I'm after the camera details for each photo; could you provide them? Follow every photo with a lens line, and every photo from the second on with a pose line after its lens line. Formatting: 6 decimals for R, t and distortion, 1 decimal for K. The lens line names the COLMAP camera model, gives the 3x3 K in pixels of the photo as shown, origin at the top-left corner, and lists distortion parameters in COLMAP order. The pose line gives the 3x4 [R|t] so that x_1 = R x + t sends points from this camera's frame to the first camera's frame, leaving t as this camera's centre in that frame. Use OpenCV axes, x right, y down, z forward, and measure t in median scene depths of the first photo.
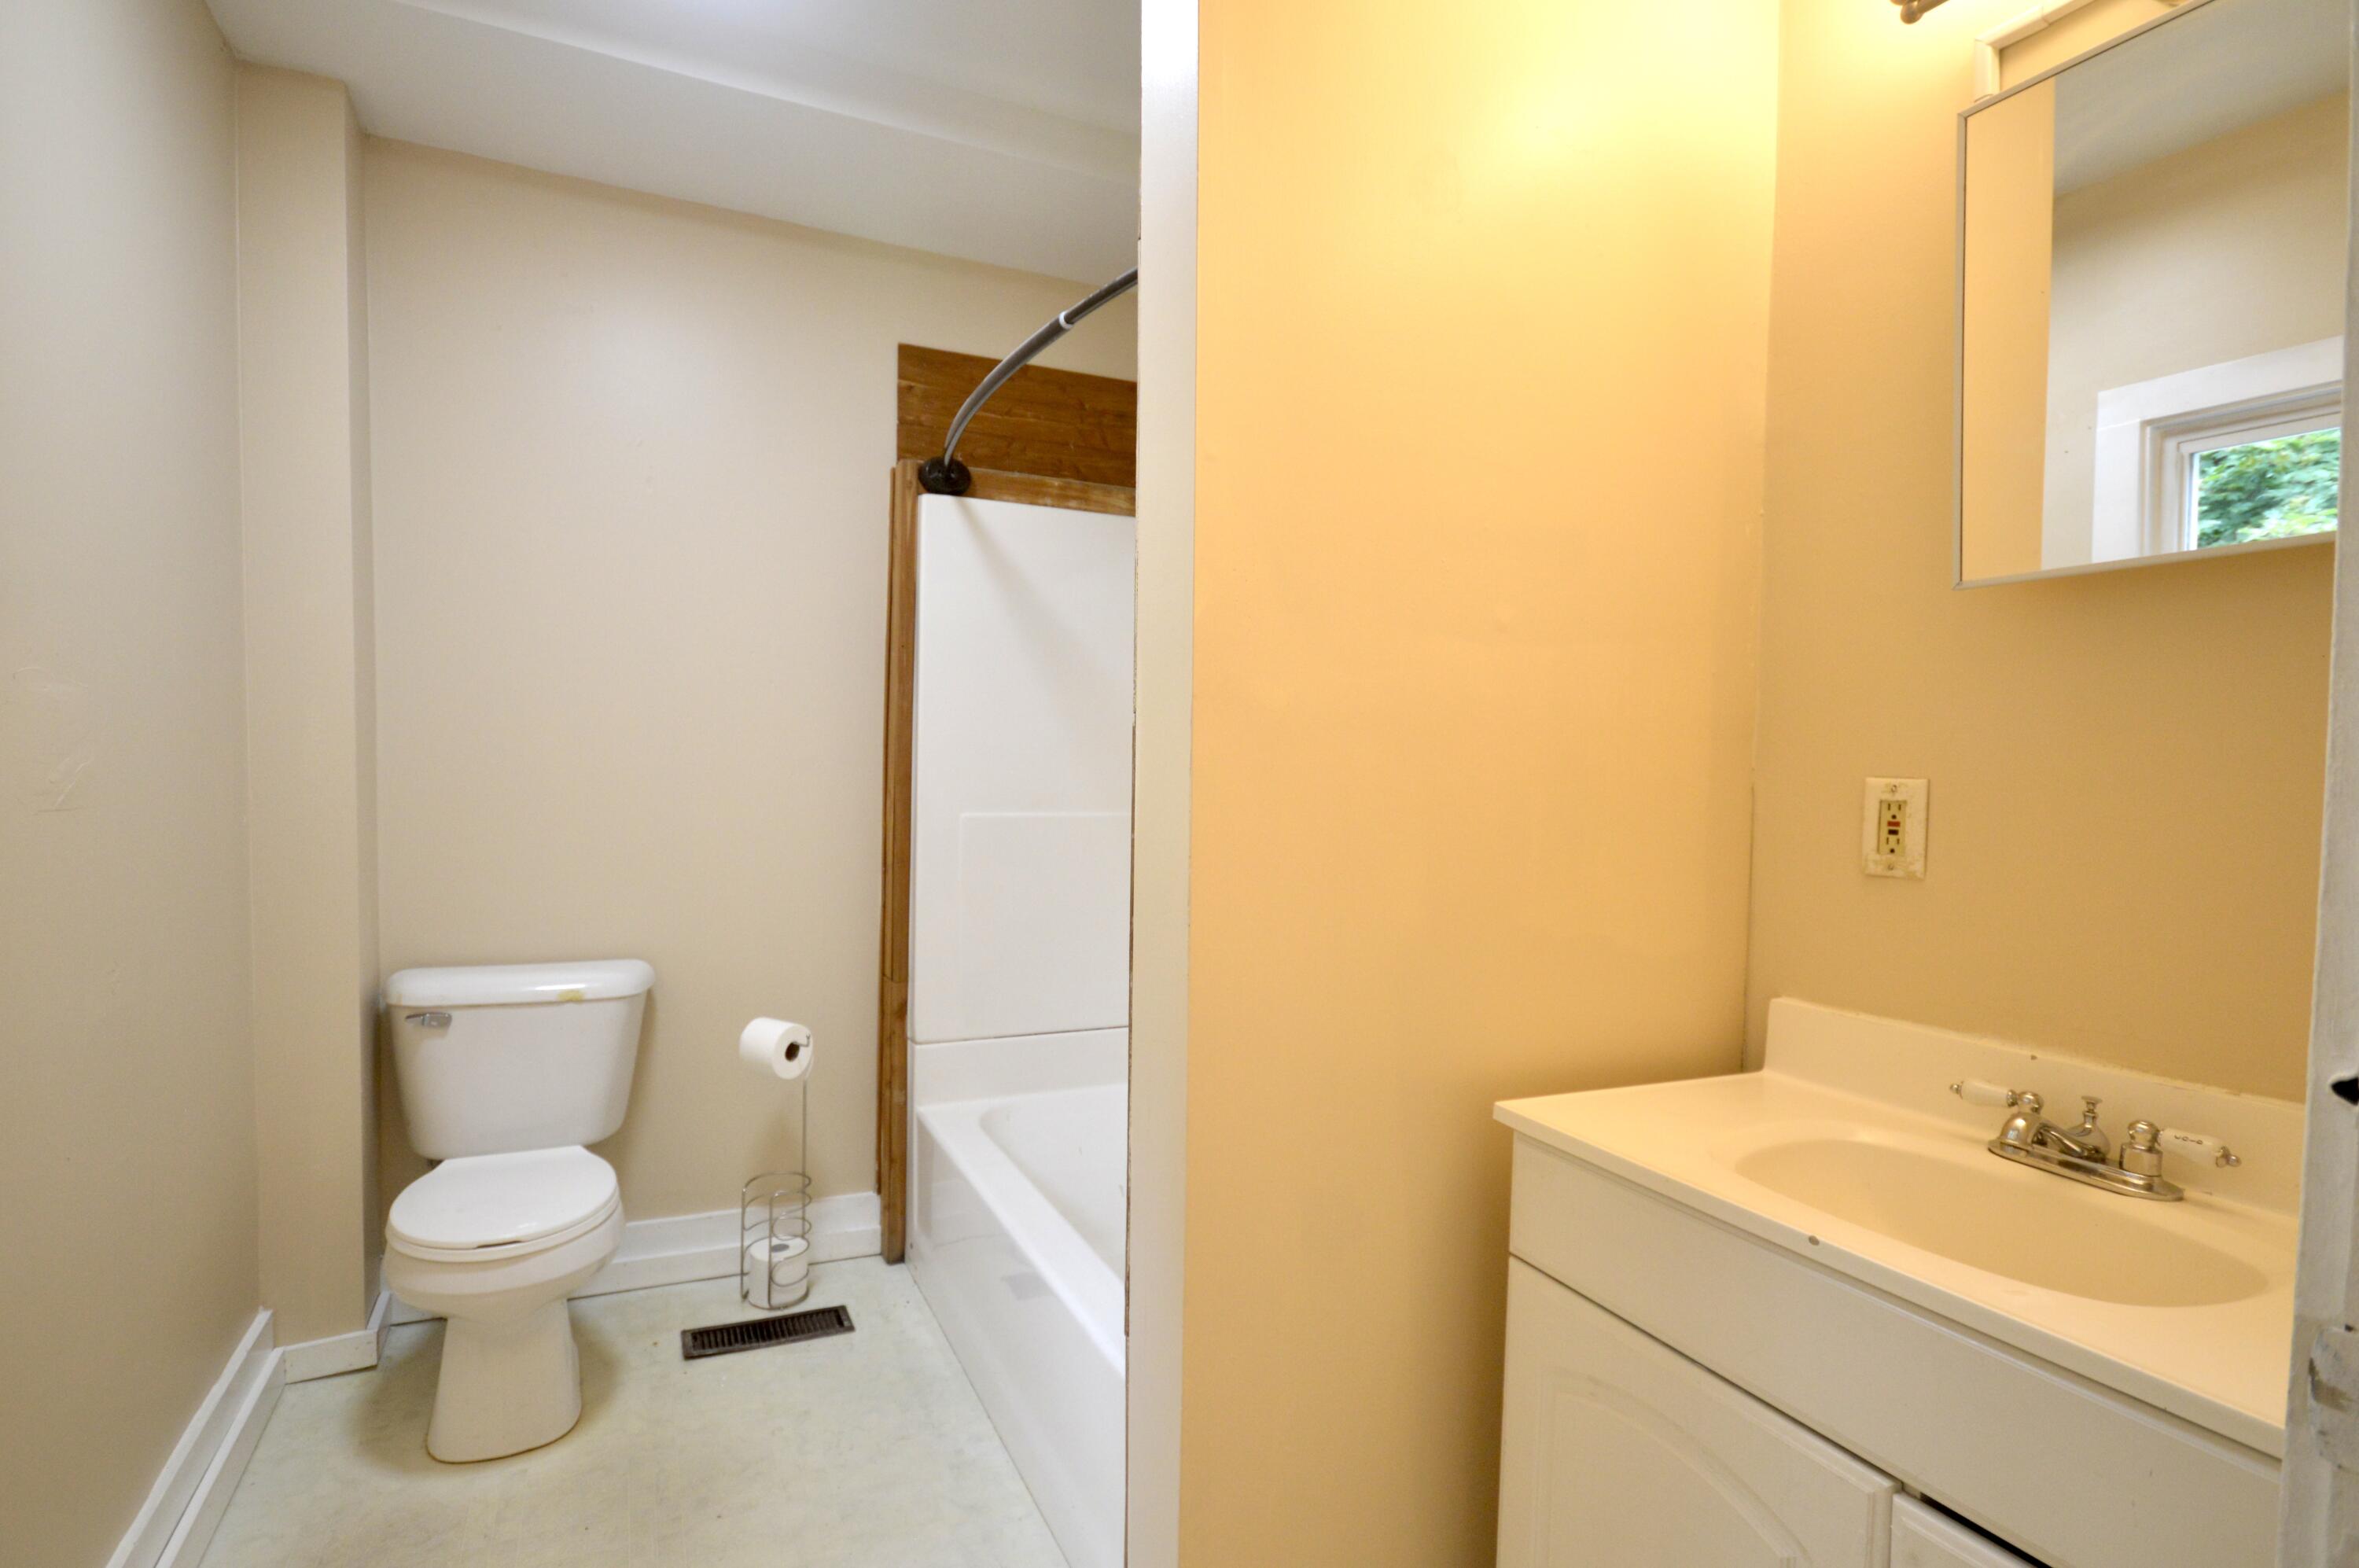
lens RADIAL K [[1148.3, 0, 1179.5], [0, 1148.3, 784.0], [0, 0, 1]] dist [0.001048, 0.000572]
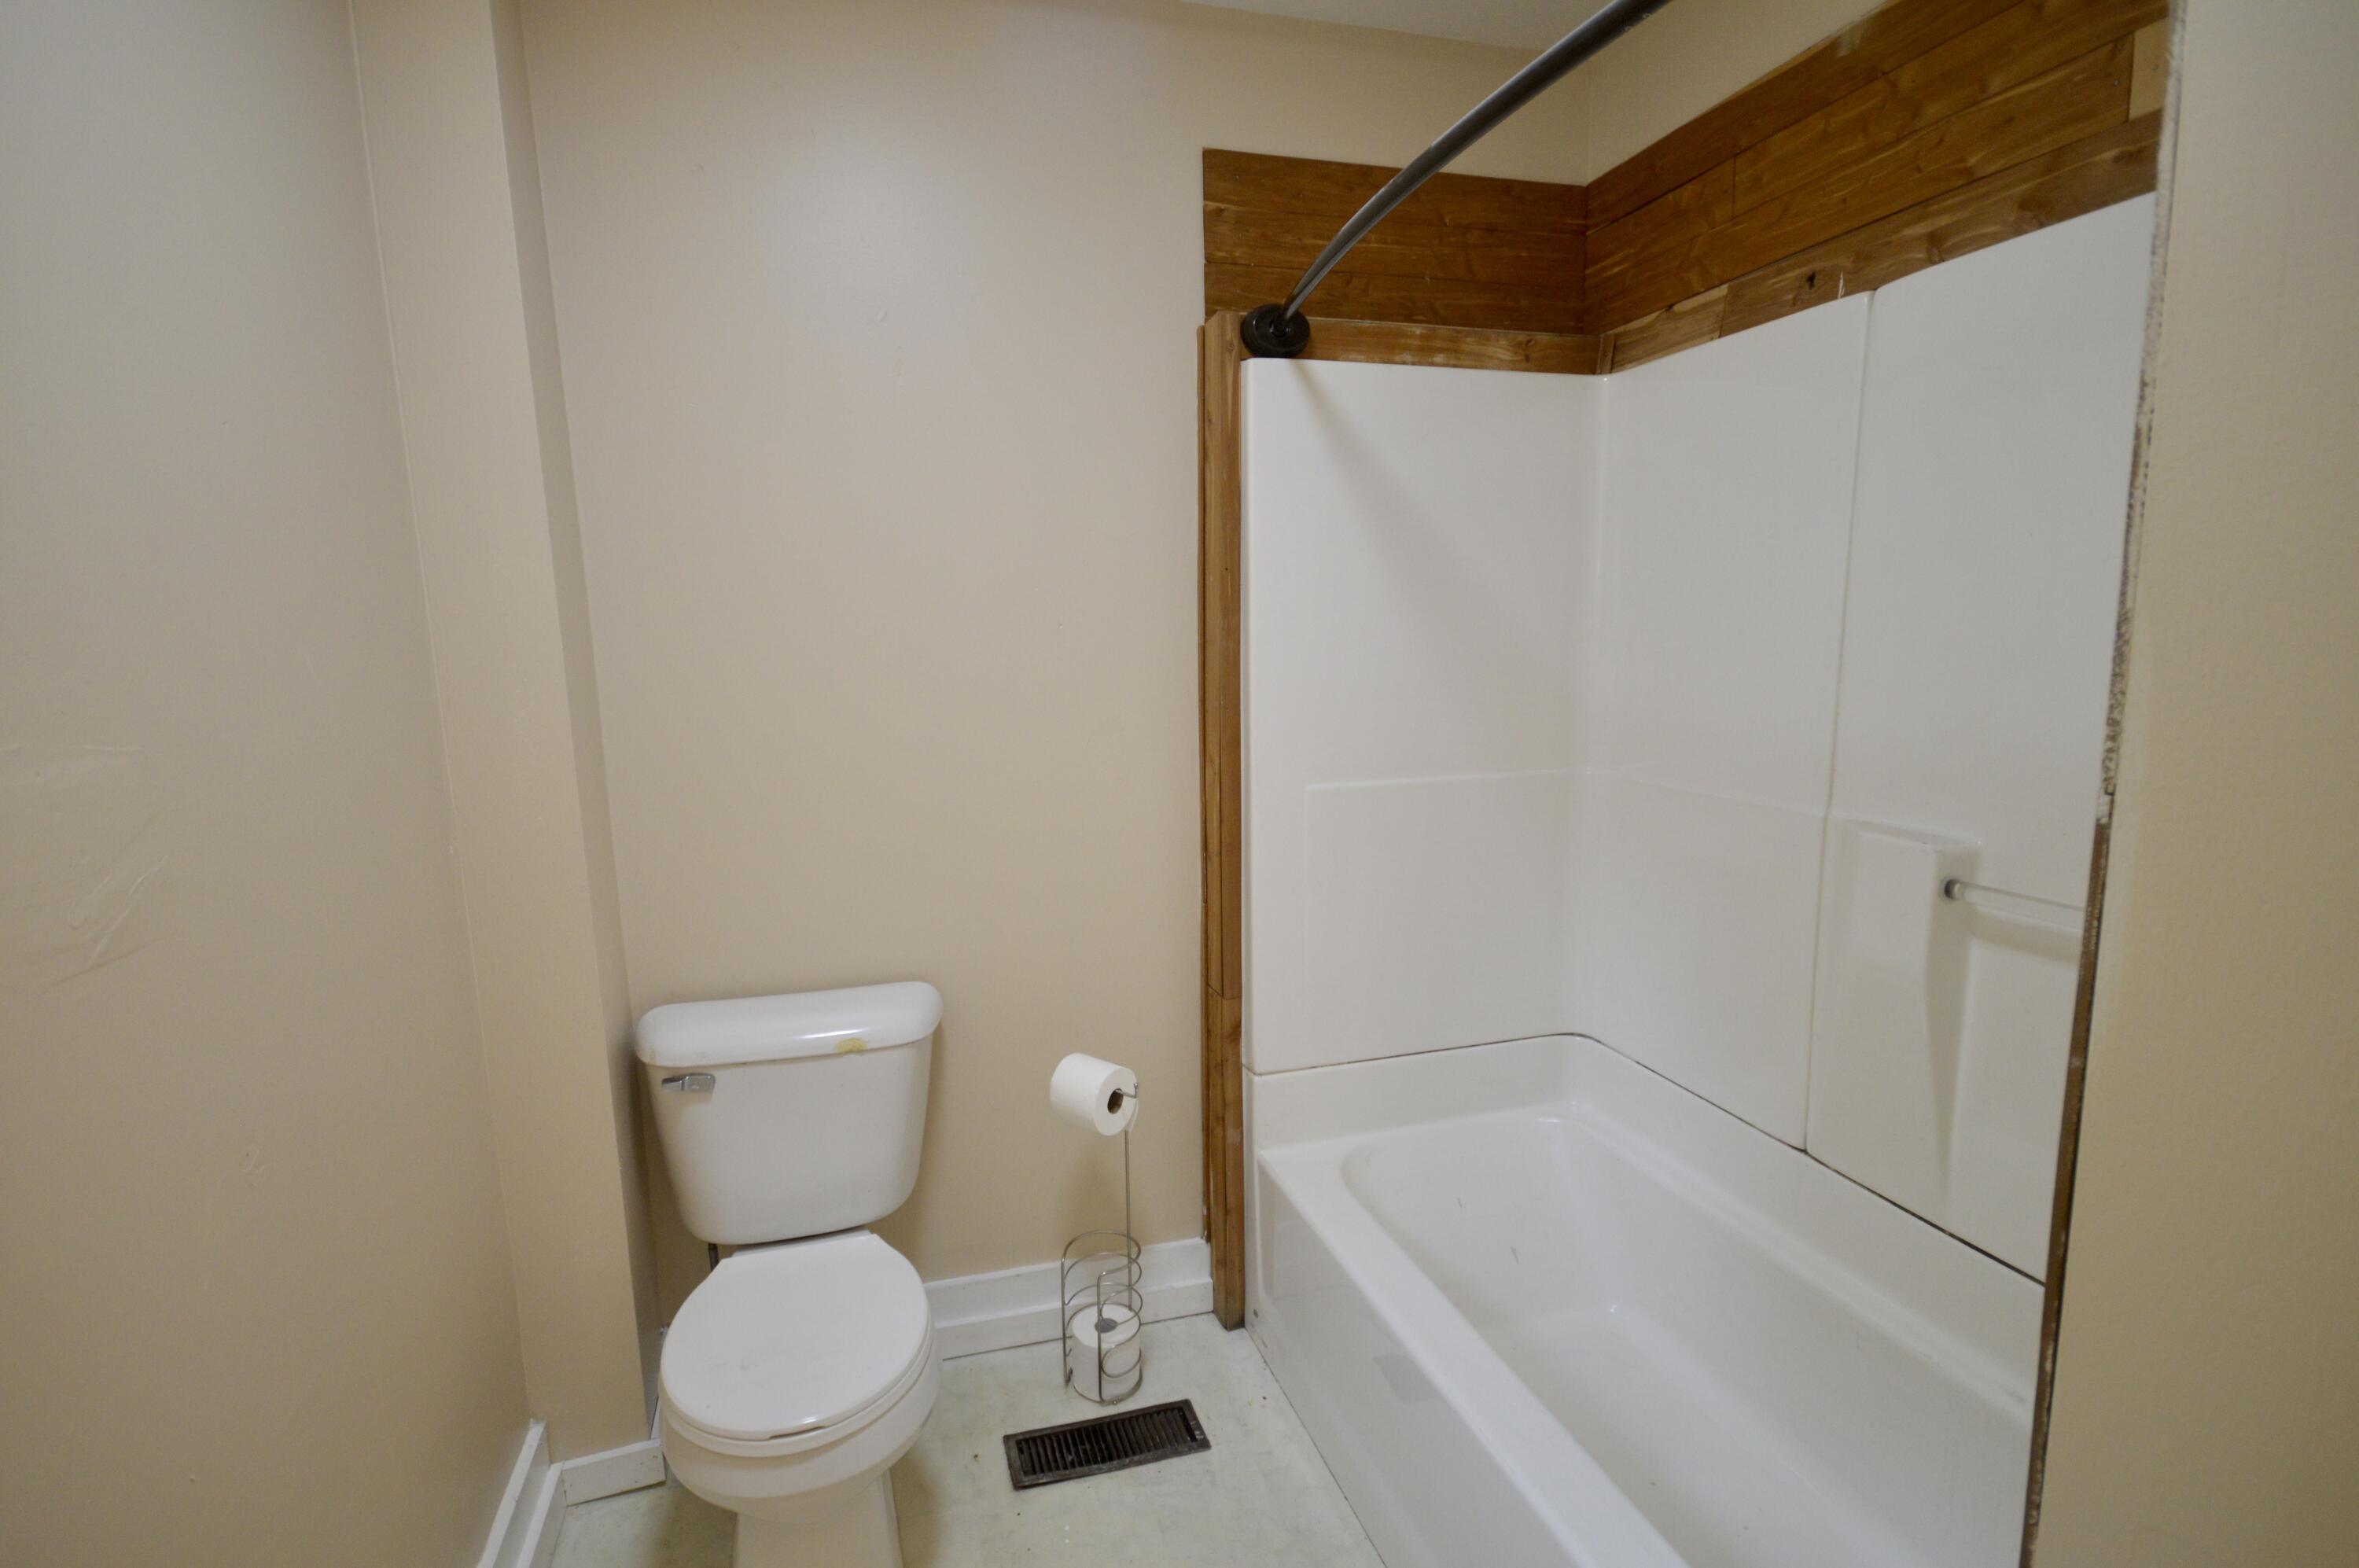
lens RADIAL K [[1109.3, 0, 1179.5], [0, 1109.3, 784.0], [0, 0, 1]] dist [0.004415, 0.000396]
pose [[0.987125, -0.015125, -0.159233, -0.154871], [0.032908, 0.993426, 0.109641, -0.059951], [0.156528, -0.113470, 0.981134, 0.259247]]
